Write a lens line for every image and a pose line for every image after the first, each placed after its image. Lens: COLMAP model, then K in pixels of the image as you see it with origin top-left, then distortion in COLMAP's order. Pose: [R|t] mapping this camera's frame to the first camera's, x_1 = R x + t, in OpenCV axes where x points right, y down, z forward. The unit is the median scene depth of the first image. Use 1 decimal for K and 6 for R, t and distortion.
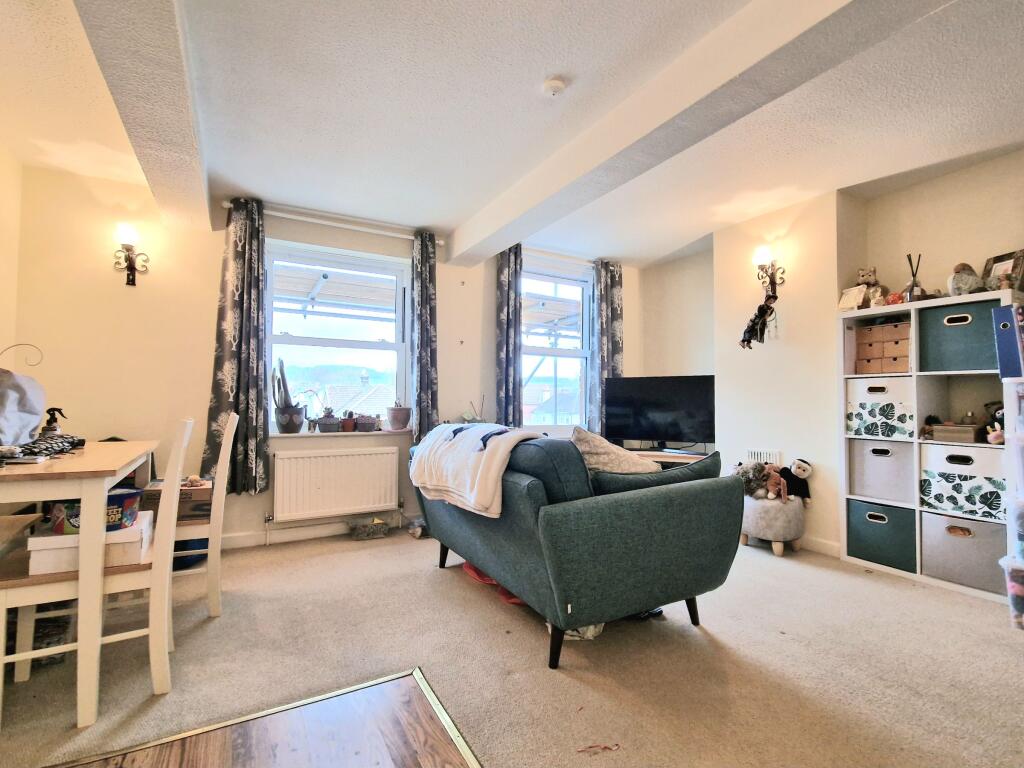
lens RADIAL K [[486.0, 0, 512.0], [0, 486.0, 384.0], [0, 0, 1]] dist [0.001620, -0.004498]
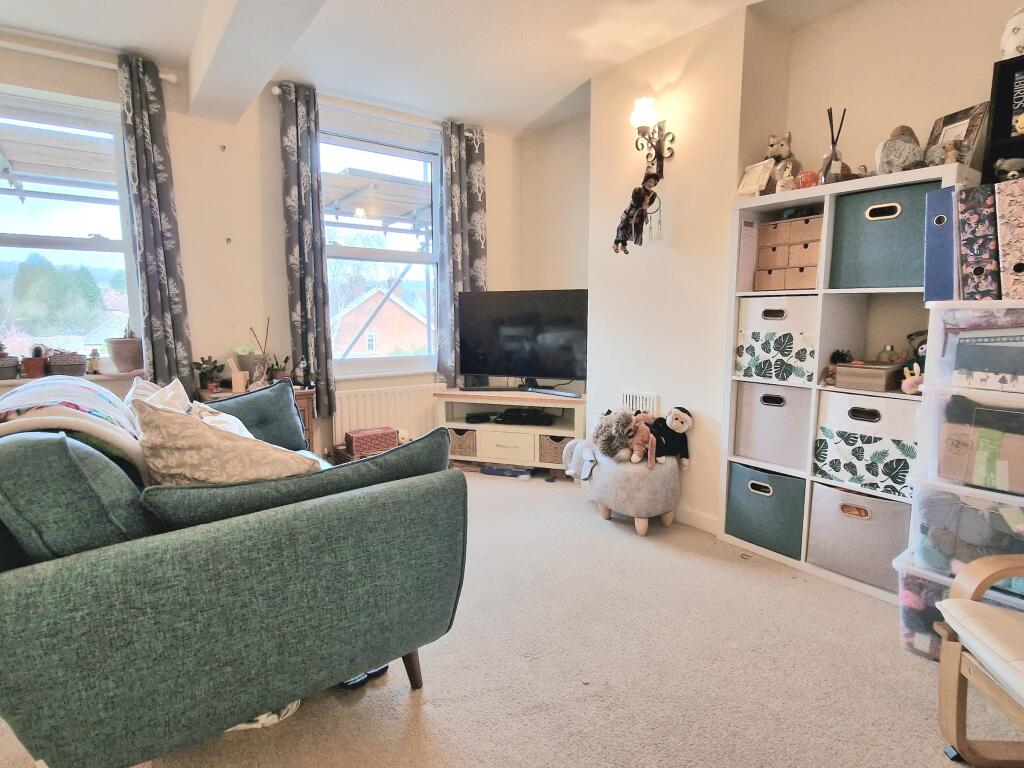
lens RADIAL K [[560.7, 0, 512.0], [0, 560.7, 384.0], [0, 0, 1]] dist [-0.000885, 0.000047]
pose [[0.992829, -0.020302, 0.117803, 0.255095], [0.001168, 0.987074, 0.160263, -0.017358], [-0.119534, -0.158977, 0.980019, 0.213554]]
